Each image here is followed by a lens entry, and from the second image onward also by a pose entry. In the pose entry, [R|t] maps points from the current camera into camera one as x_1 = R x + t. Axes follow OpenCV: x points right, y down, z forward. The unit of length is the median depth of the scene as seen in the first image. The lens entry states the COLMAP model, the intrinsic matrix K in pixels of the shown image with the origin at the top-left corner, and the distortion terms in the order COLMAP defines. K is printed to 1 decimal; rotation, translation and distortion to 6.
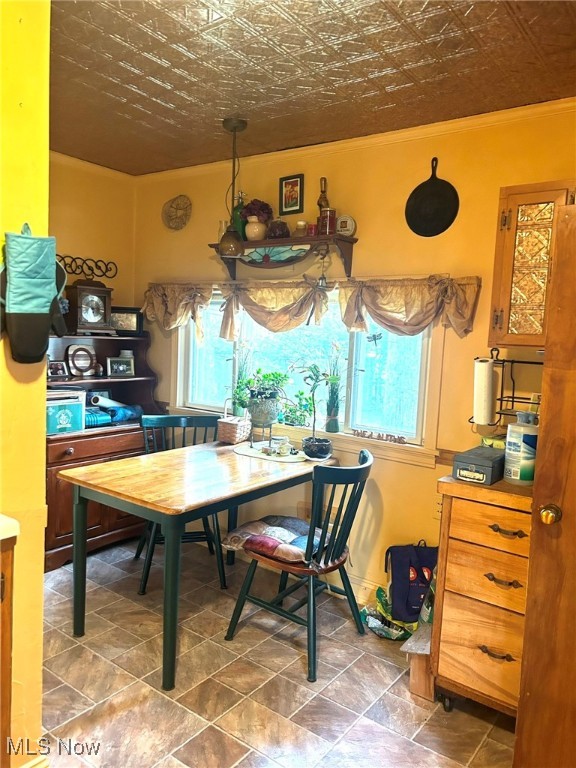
lens RADIAL K [[574.3, 0, 287.1], [0, 574.3, 384.2], [0, 0, 1]] dist [0.038611, -0.011476]
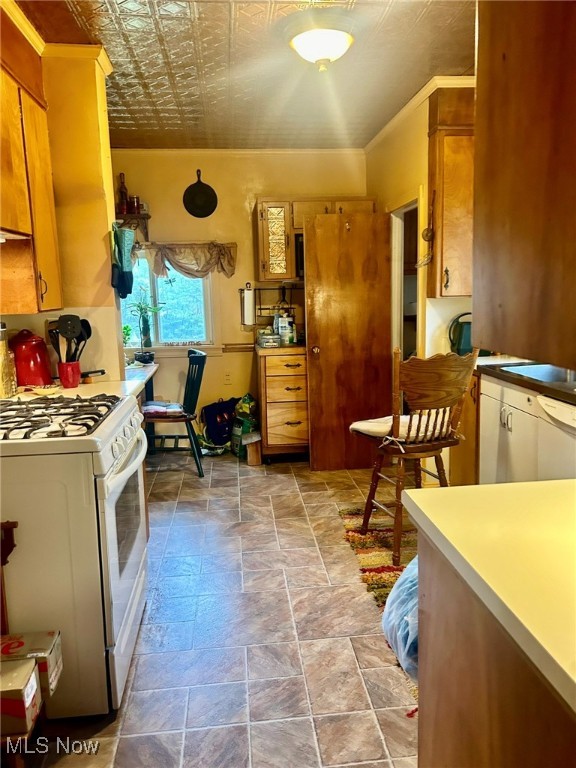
lens RADIAL K [[574.3, 0, 289.1], [0, 574.3, 382.6], [0, 0, 1]] dist [0.038611, -0.011476]
pose [[0.730283, -0.172044, 0.661126, -0.781201], [0.118874, 0.985007, 0.125019, 0.035979], [-0.672722, -0.012708, 0.739786, -0.423727]]
